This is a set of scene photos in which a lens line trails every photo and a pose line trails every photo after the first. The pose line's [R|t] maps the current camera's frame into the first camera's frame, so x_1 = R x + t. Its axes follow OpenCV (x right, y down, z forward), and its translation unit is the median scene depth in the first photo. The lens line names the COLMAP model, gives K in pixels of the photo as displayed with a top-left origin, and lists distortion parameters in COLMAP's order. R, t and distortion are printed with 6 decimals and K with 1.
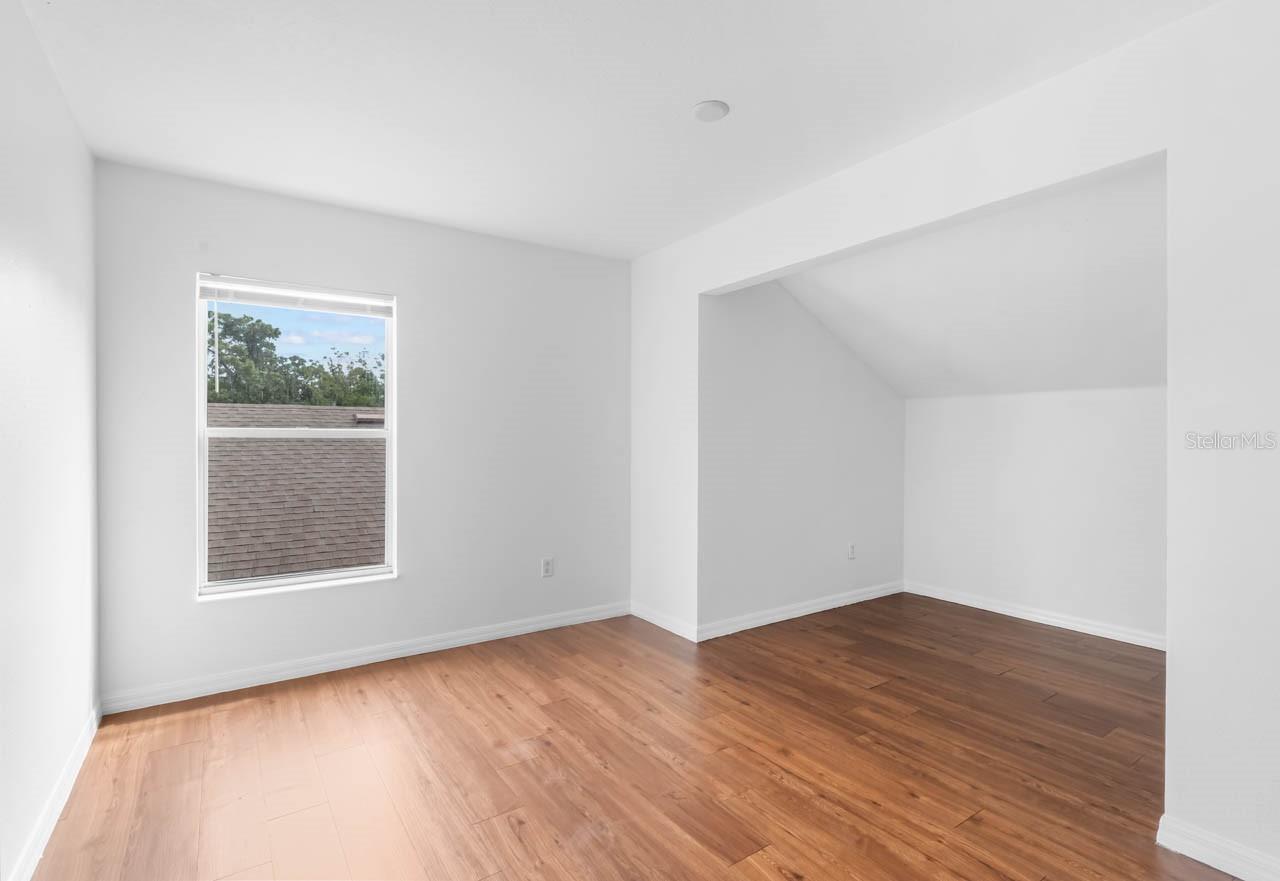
lens RADIAL K [[625.0, 0, 640.0], [0, 625.0, 440.5], [0, 0, 1]] dist [-0.001144, -0.000291]
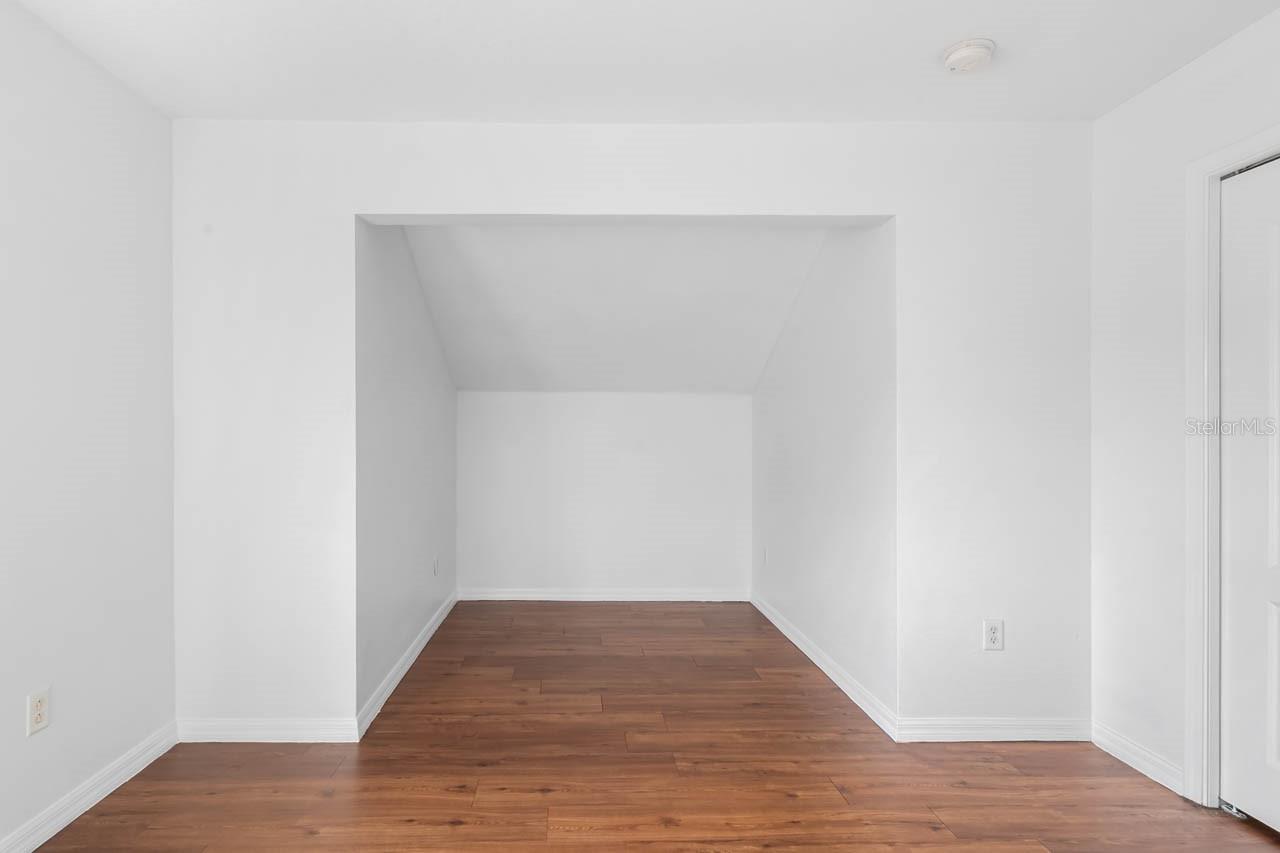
lens RADIAL K [[640.2, 0, 640.0], [0, 640.2, 426.5], [0, 0, 1]] dist [0.004754, 0.000455]
pose [[0.546184, 0.009217, 0.837615, -0.374237], [0.003815, 0.999902, -0.013490, 0.000803], [-0.837657, 0.010563, 0.546095, 0.445418]]
